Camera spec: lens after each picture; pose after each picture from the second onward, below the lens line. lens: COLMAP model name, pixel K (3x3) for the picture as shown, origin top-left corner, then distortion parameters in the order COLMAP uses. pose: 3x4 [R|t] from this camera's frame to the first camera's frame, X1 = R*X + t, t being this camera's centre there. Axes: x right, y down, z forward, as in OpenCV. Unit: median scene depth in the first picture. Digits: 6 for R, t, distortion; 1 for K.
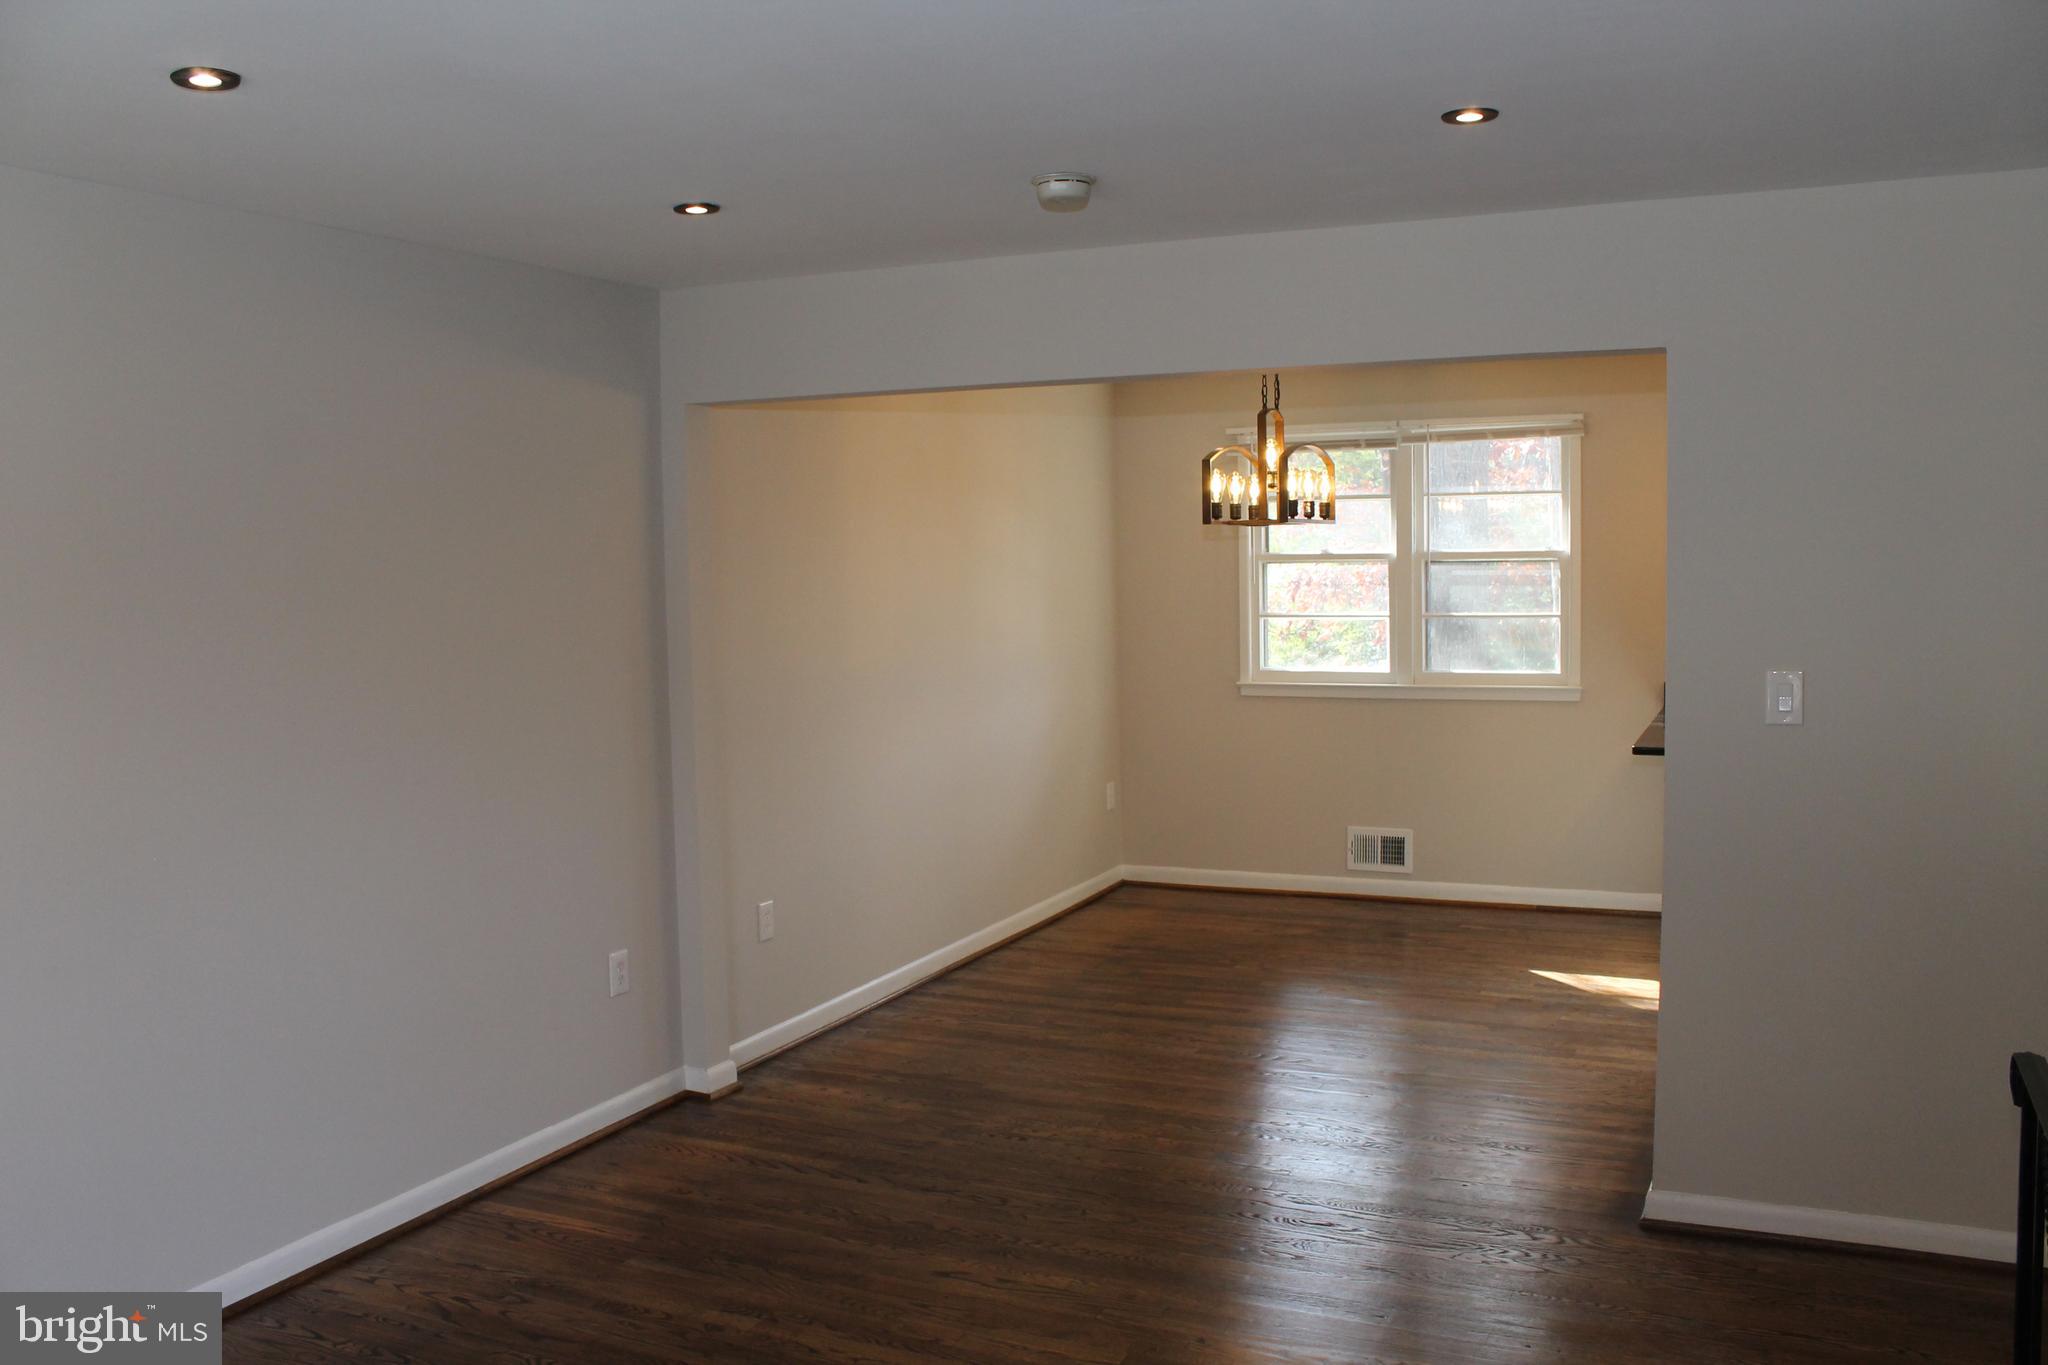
lens RADIAL K [[1731.4, 0, 1021.6], [0, 1731.4, 690.0], [0, 0, 1]] dist [-0.161806, 0.151260]
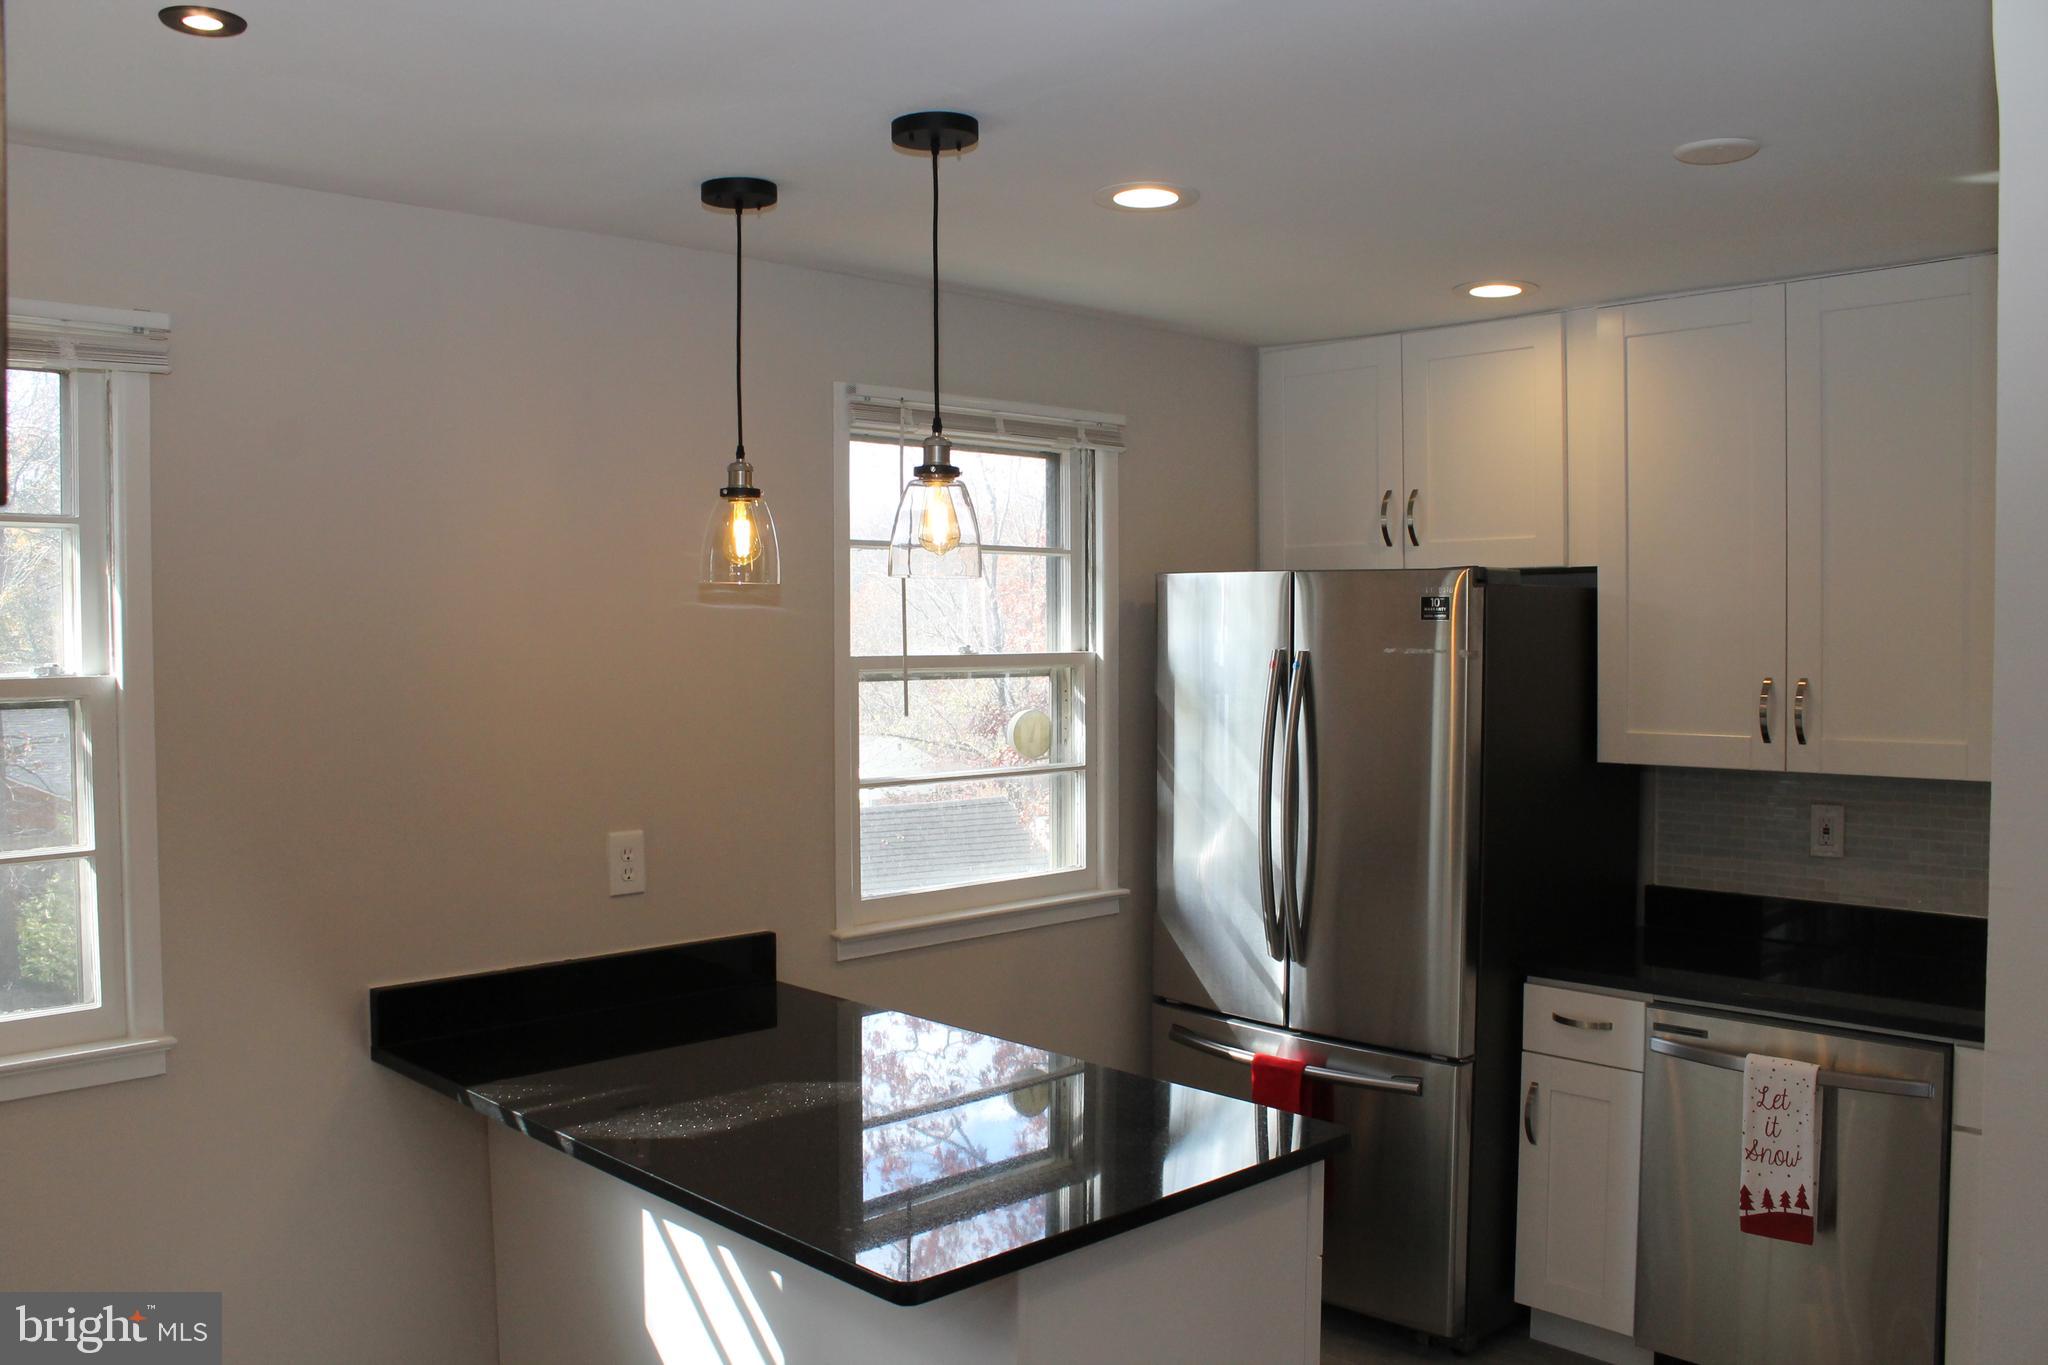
lens RADIAL K [[1731.4, 0, 1021.6], [0, 1731.4, 690.0], [0, 0, 1]] dist [-0.161806, 0.151260]
pose [[0.387517, -0.012043, 0.921784, 0.059302], [0.075997, 0.996928, -0.018925, -0.057356], [-0.918725, 0.077386, 0.387242, 0.673756]]
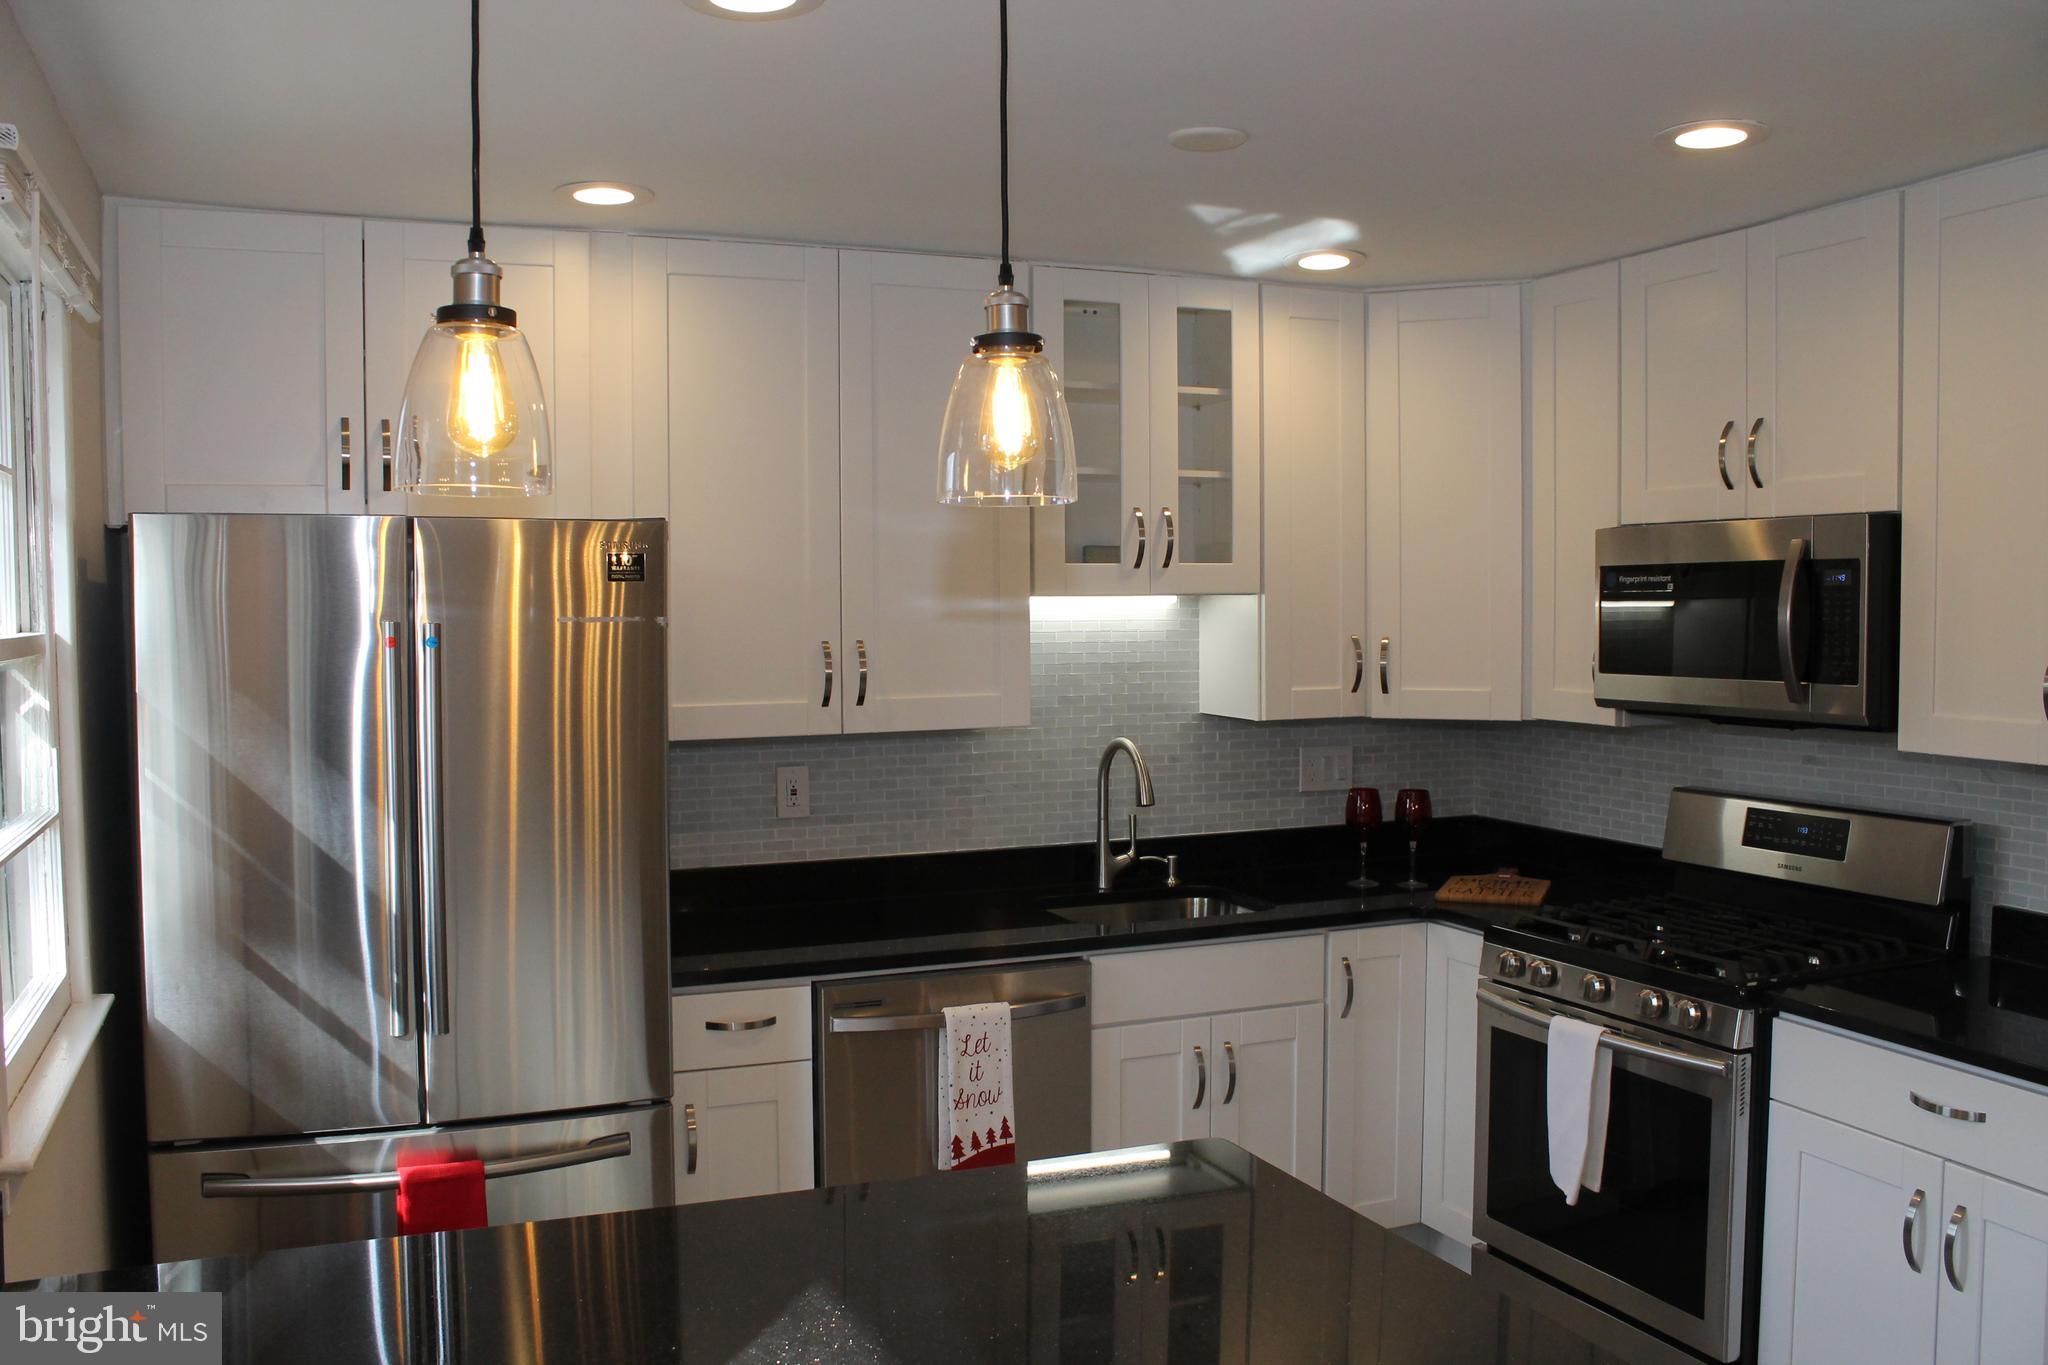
lens RADIAL K [[1731.4, 0, 1021.6], [0, 1731.4, 690.0], [0, 0, 1]] dist [-0.161806, 0.151260]
pose [[-0.739002, -0.014576, 0.673546, 0.214212], [0.073596, 0.992036, 0.102216, -0.086365], [-0.669672, 0.125109, -0.732043, 0.990123]]
